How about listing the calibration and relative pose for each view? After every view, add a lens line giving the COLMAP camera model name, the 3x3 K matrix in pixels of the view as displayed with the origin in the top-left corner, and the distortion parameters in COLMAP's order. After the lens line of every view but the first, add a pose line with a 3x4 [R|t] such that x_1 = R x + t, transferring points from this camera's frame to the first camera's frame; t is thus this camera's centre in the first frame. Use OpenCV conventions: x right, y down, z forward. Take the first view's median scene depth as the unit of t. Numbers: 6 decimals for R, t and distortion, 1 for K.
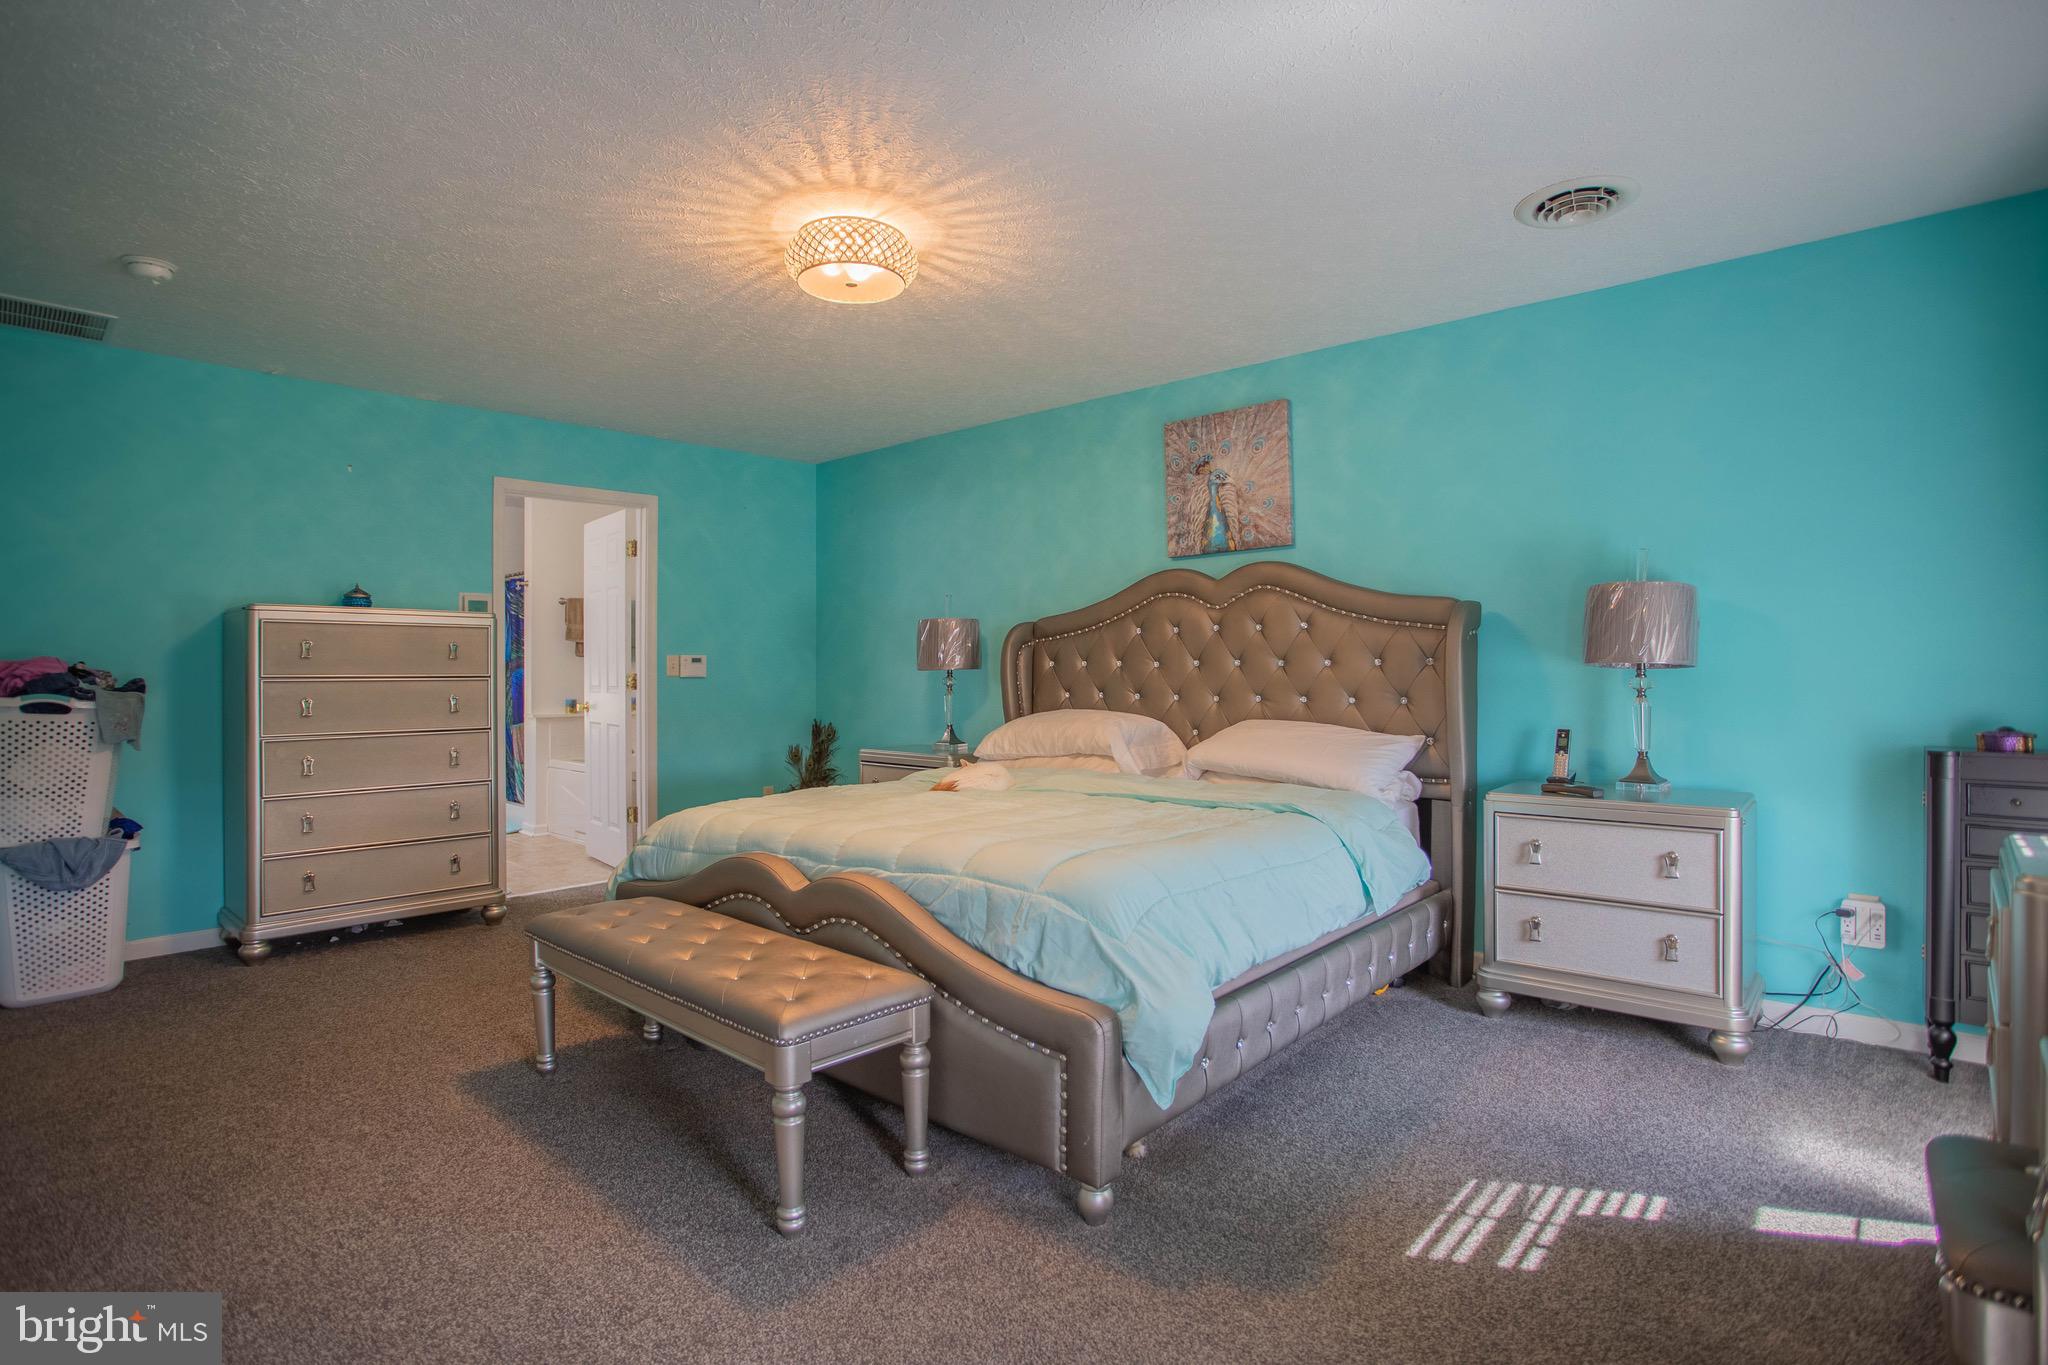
lens RADIAL K [[1033.3, 0, 1018.4], [0, 1033.3, 669.5], [0, 0, 1]] dist [-0.001645, -0.000323]
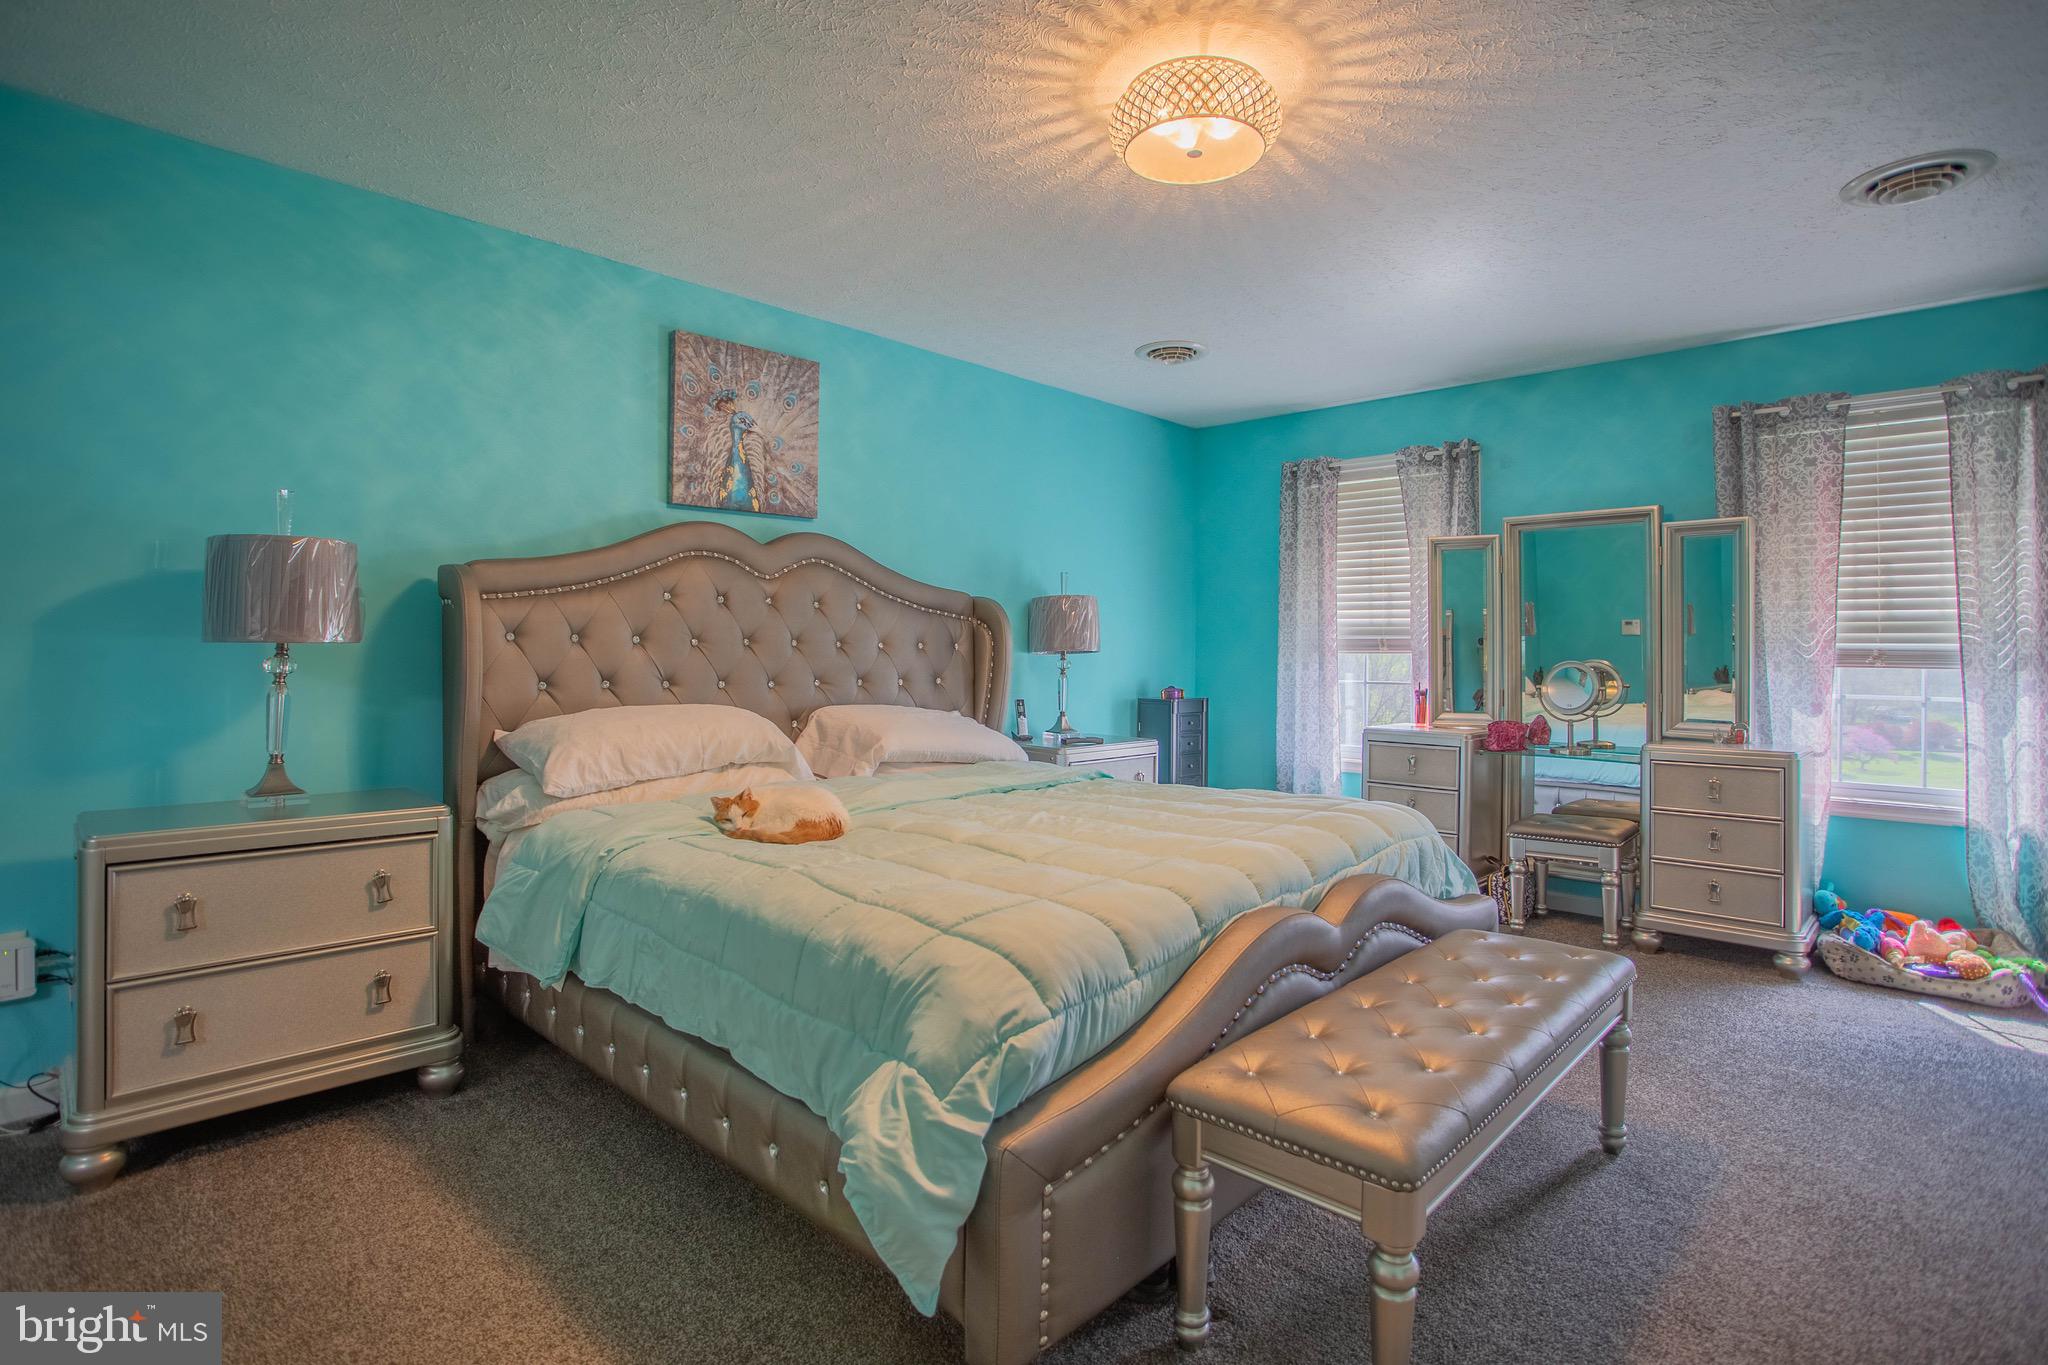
lens RADIAL K [[1033.3, 0, 1018.4], [0, 1033.3, 669.5], [0, 0, 1]] dist [-0.001645, -0.000323]
pose [[-0.003299, -0.003336, 0.999989, -0.653326], [0.013824, 0.999899, 0.003381, 0.016859], [-0.999899, 0.013835, -0.003253, 0.782339]]
